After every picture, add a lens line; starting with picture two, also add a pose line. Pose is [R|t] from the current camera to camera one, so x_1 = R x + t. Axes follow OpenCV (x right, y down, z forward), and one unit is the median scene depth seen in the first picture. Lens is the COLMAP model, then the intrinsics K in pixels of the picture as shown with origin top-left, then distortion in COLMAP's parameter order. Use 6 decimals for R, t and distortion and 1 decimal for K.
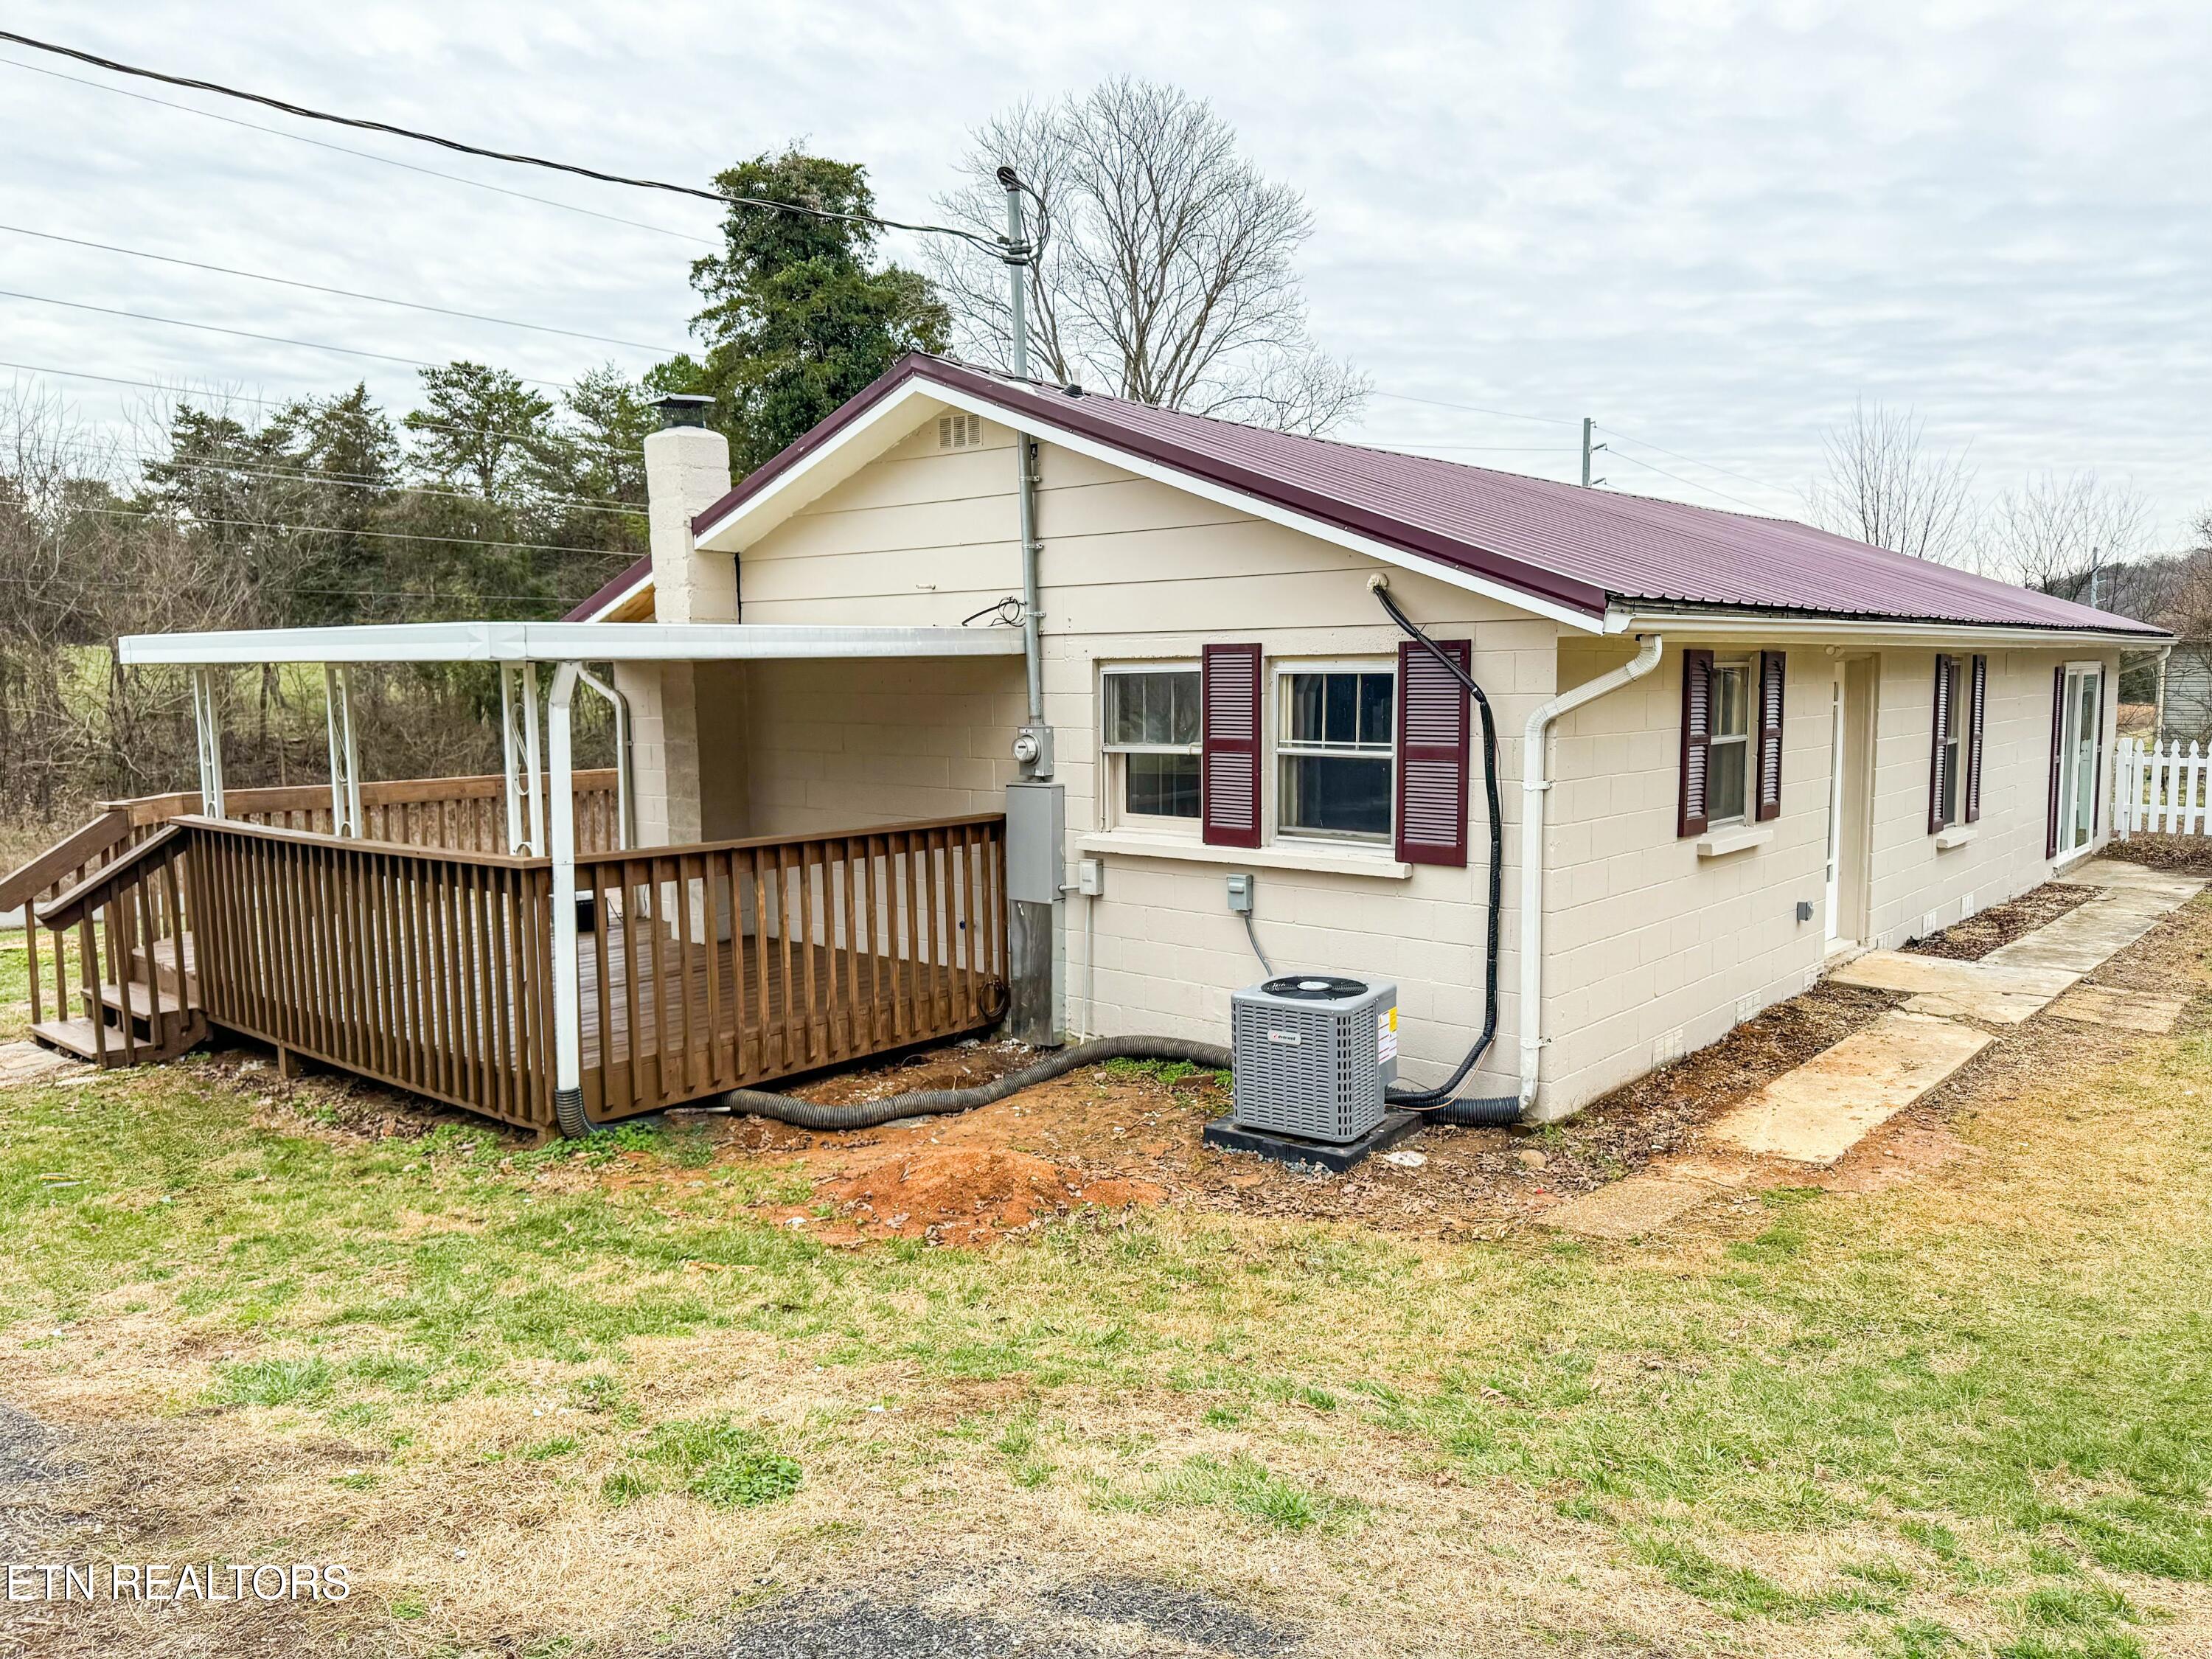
lens RADIAL K [[1557.9, 0, 1128.6], [0, 1557.9, 827.7], [0, 0, 1]] dist [0.002515, -0.003836]
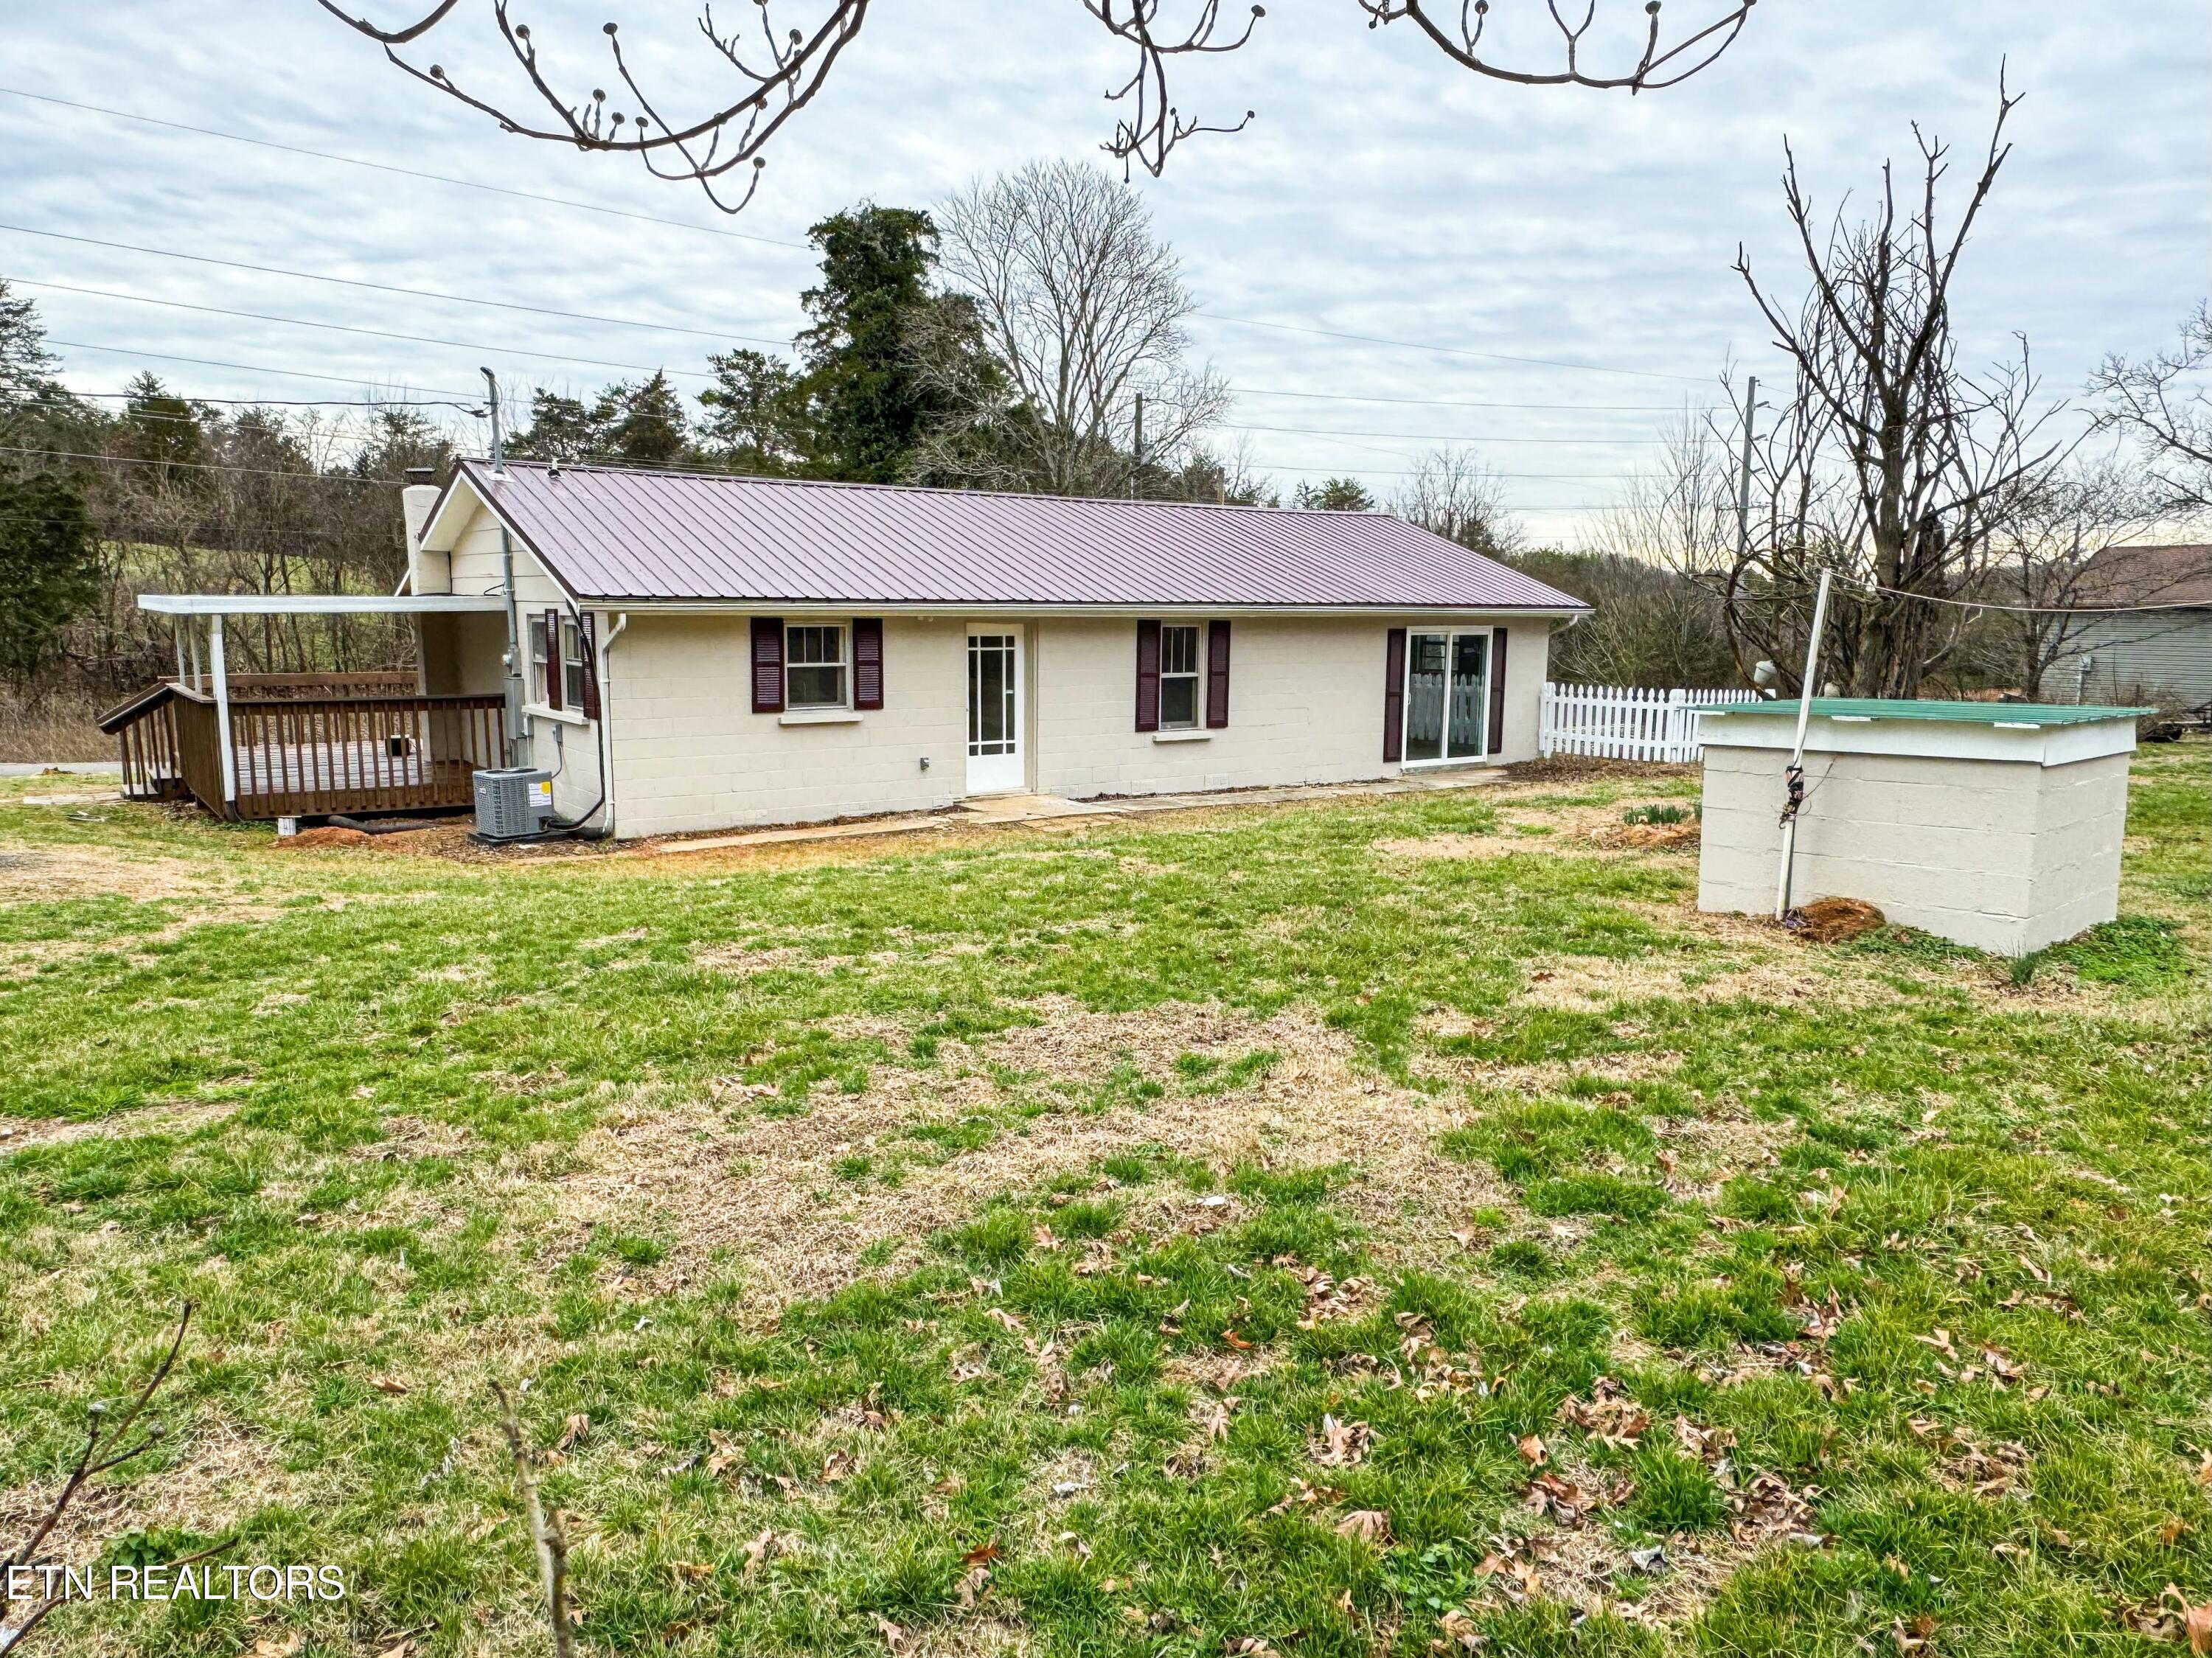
lens RADIAL K [[1477.3, 0, 1106.0], [0, 1477.3, 829.0], [0, 0, 1]] dist [-0.002048, -0.001035]
pose [[0.972564, 0.052847, -0.226554, 0.282154], [-0.041783, 0.997701, 0.053359, 0.007997], [0.228853, -0.042429, 0.972536, -0.166862]]
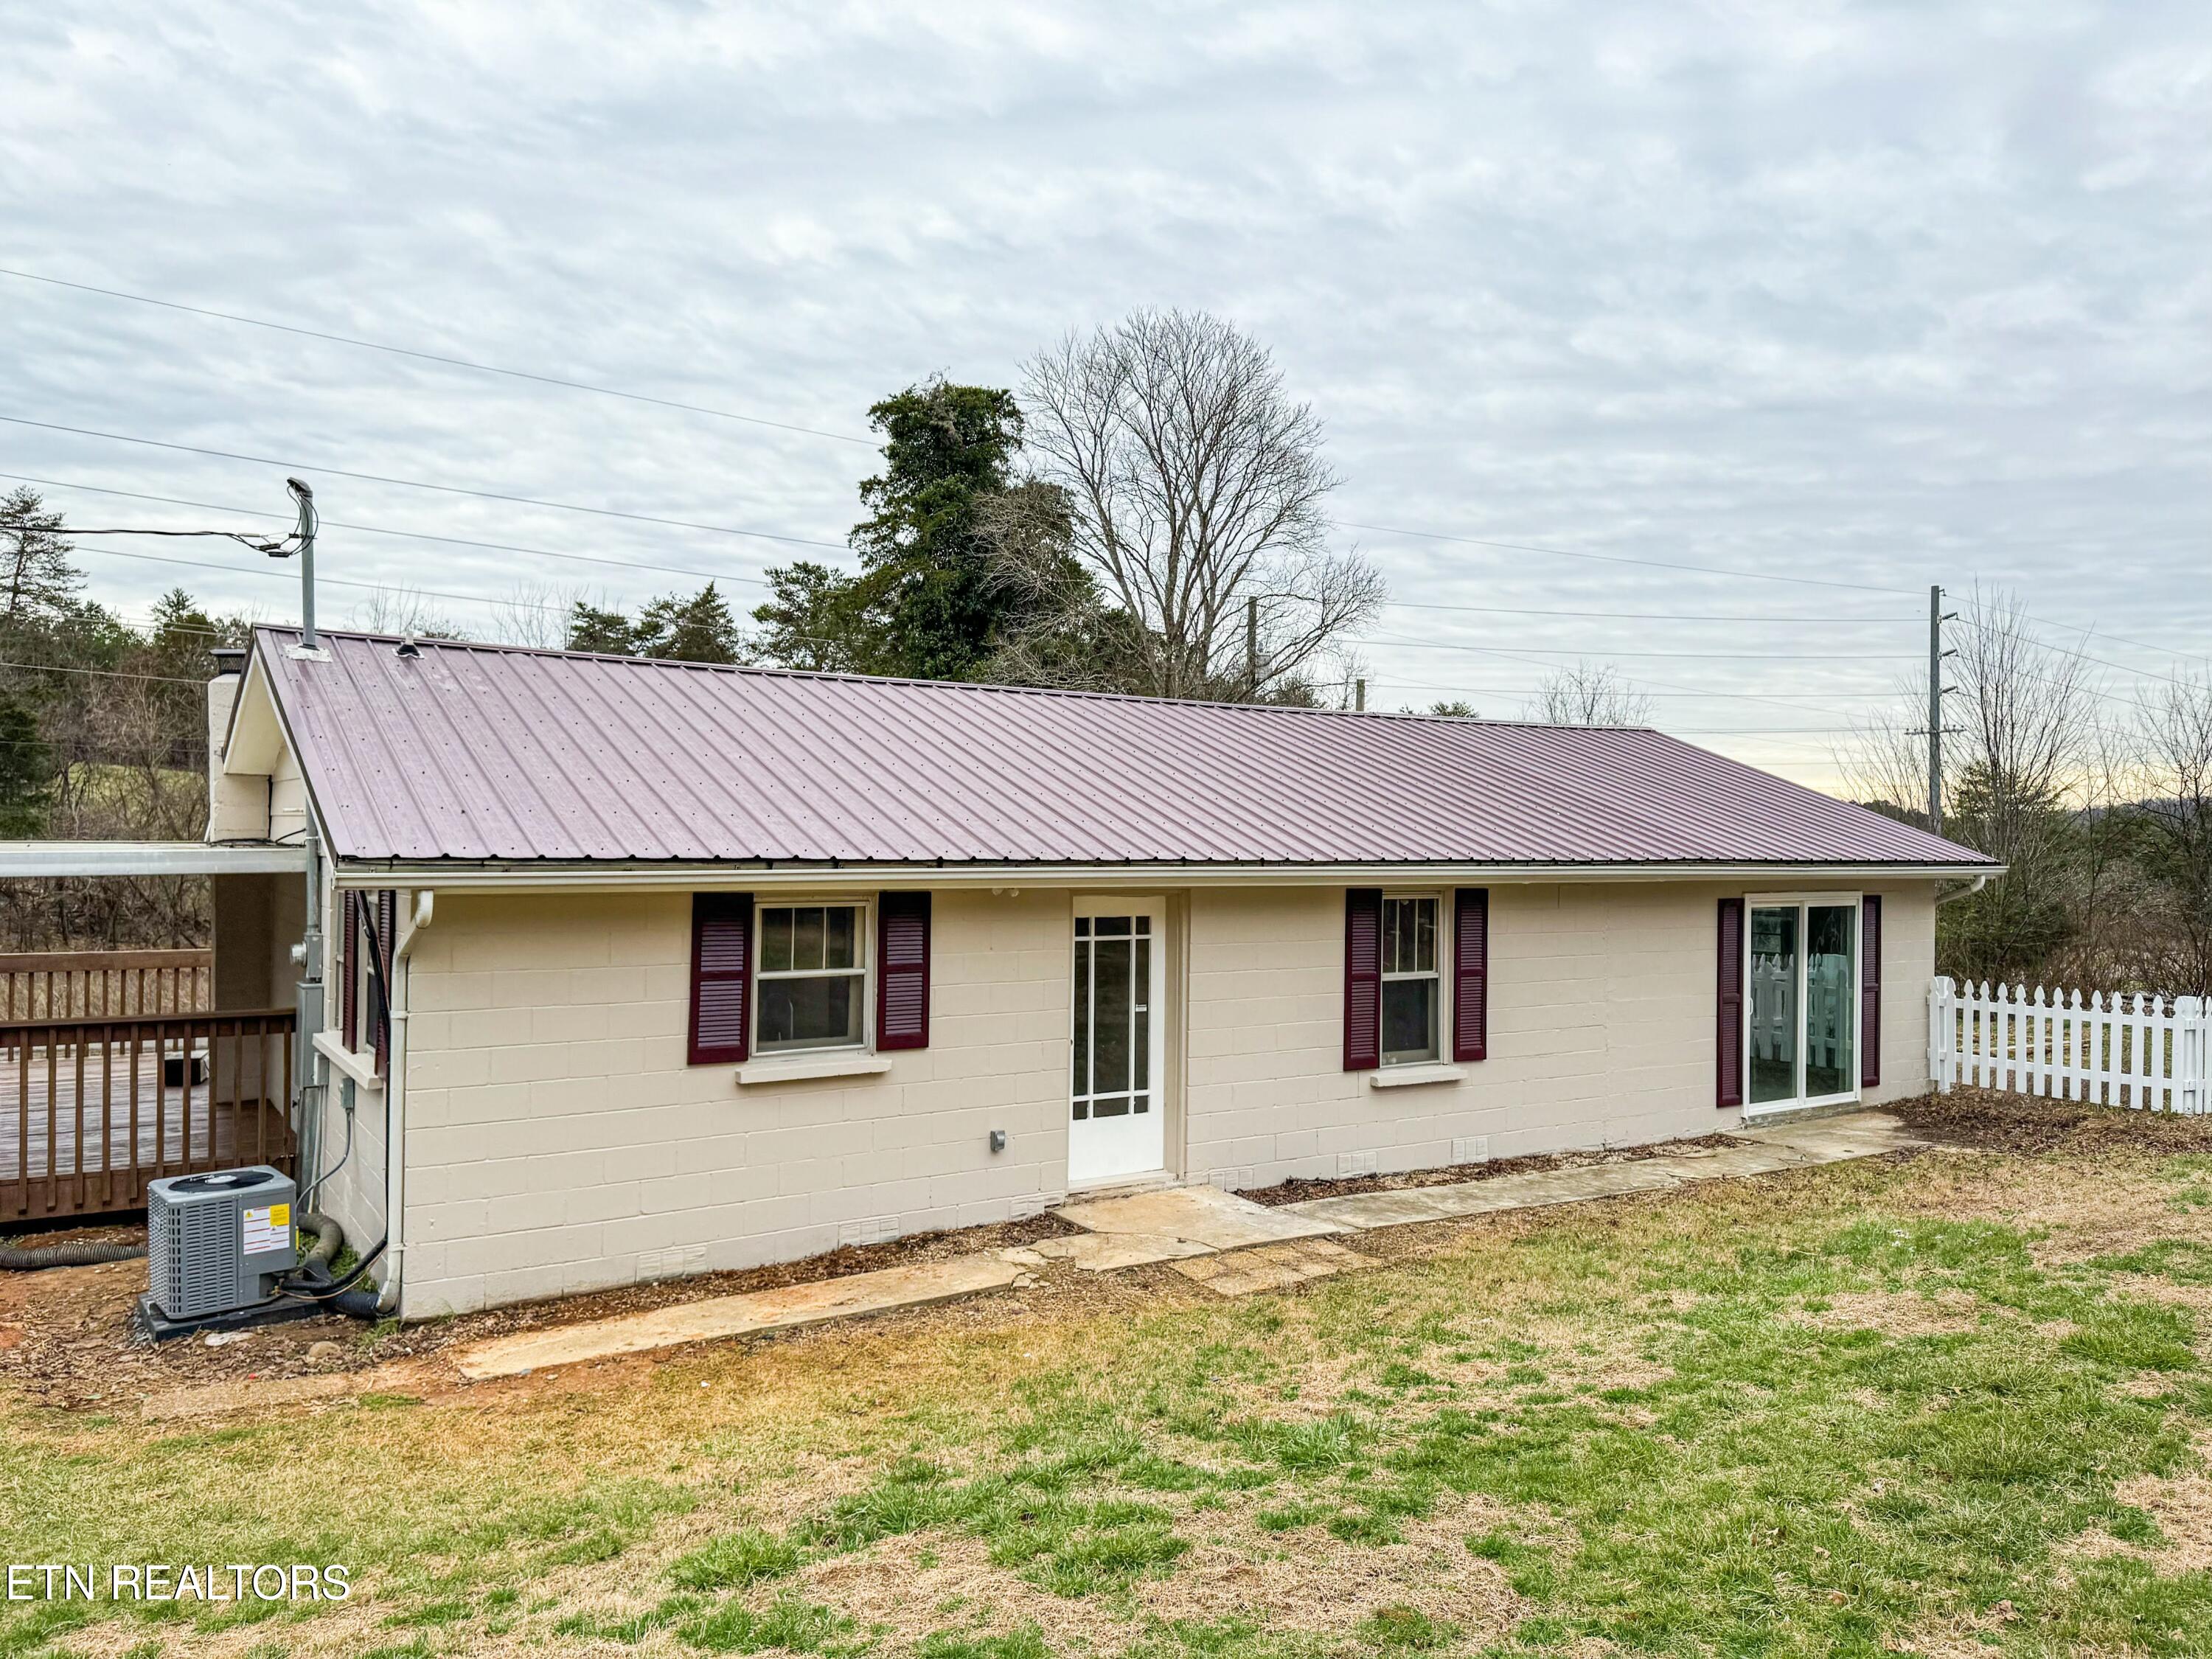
lens RADIAL K [[1548.7, 0, 1124.6], [0, 1548.7, 830.6], [0, 0, 1]] dist [0.113828, -0.147500]
pose [[0.963298, 0.021728, -0.267553, 0.216182], [-0.049662, 0.993938, -0.098088, -0.014765], [0.263800, 0.107776, 0.958537, 0.004003]]
